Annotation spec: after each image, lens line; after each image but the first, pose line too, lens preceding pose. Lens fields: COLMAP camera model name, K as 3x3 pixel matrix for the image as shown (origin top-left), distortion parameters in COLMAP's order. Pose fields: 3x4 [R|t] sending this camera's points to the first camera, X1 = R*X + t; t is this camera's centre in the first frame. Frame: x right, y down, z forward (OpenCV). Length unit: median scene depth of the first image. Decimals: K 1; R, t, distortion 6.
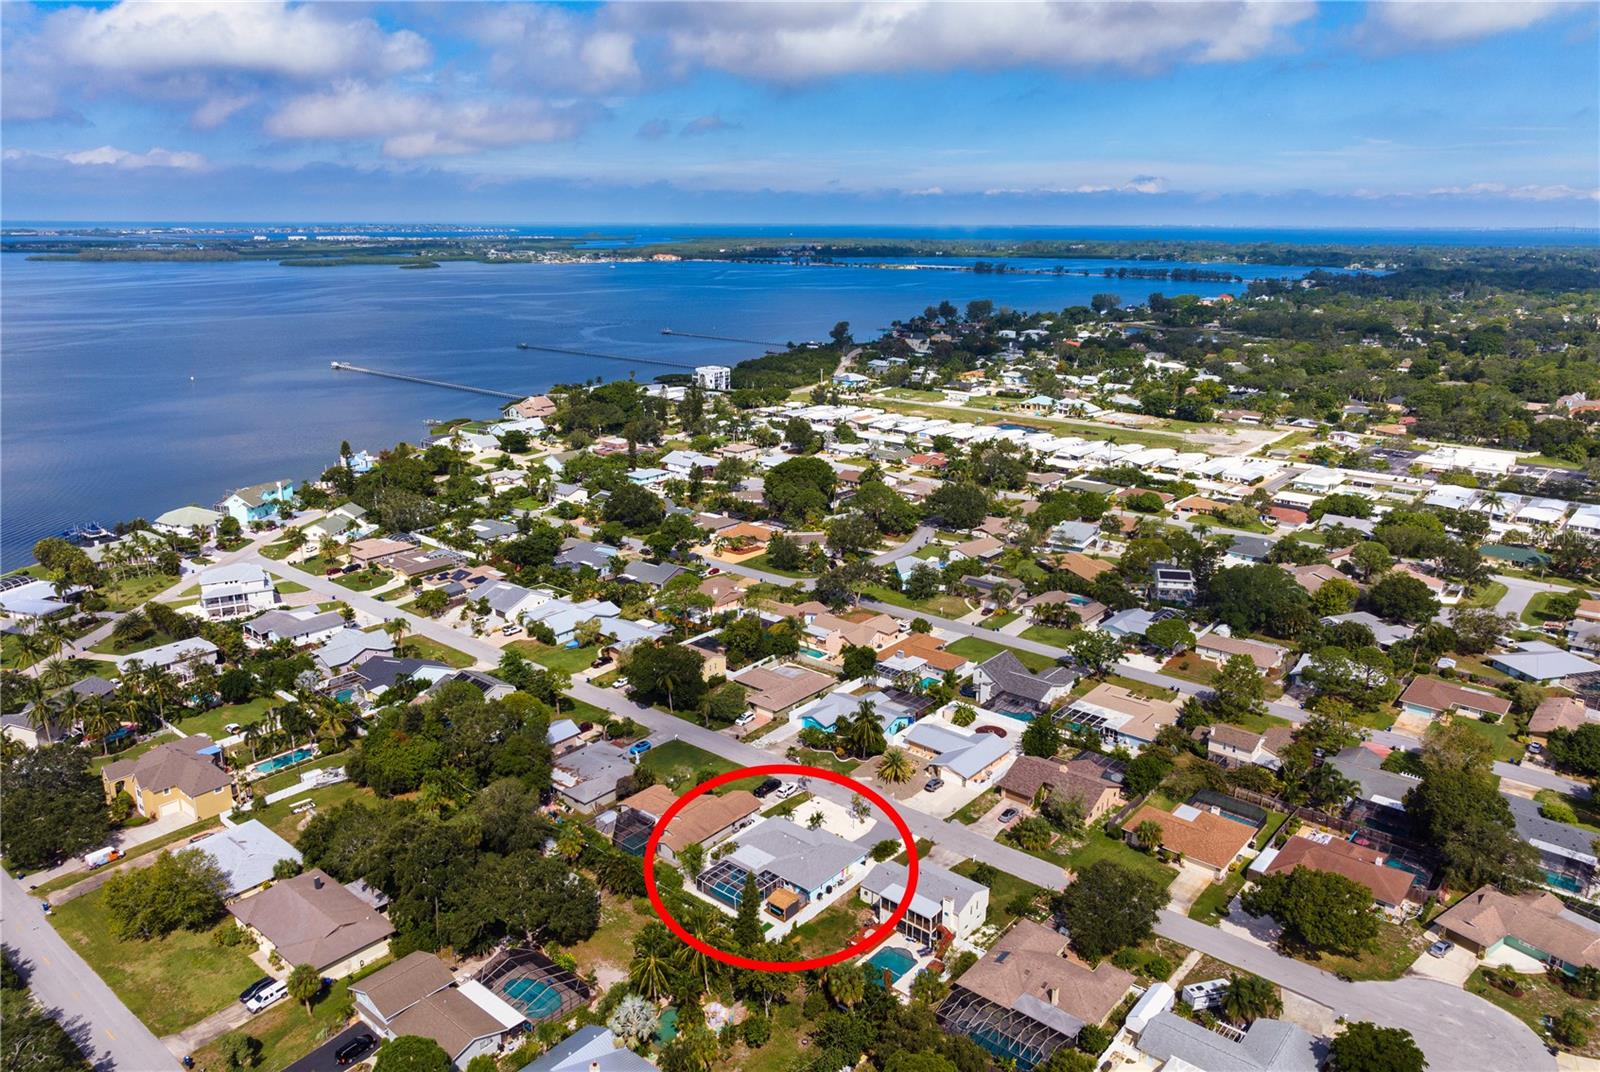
lens RADIAL K [[1101.6, 0, 794.6], [0, 1101.6, 535.2], [0, 0, 1]] dist [0.011320, -0.008058]
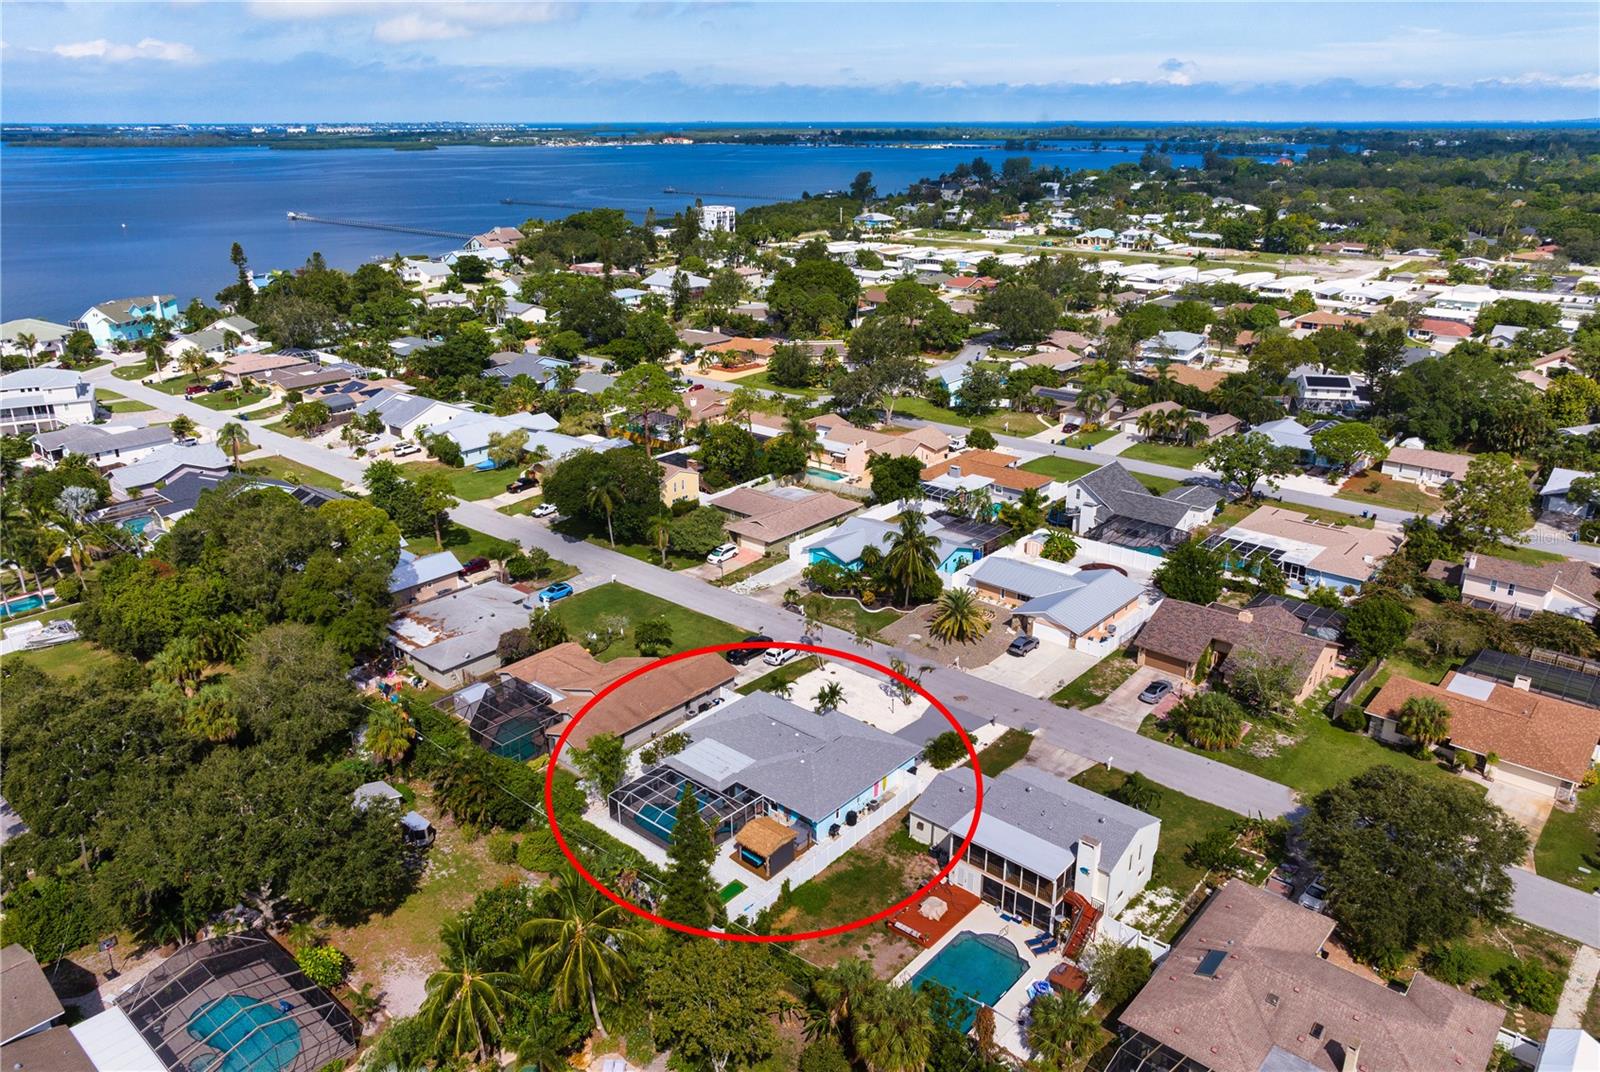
lens RADIAL K [[1107.2, 0, 800.0], [0, 1107.2, 536.0], [0, 0, 1]] dist [-0.000819, 0.009186]
pose [[0.999923, 0.000302, -0.012369, 0.009204], [0.000715, 0.996619, 0.082155, 0.100850], [0.012352, -0.082157, 0.996543, 0.342376]]
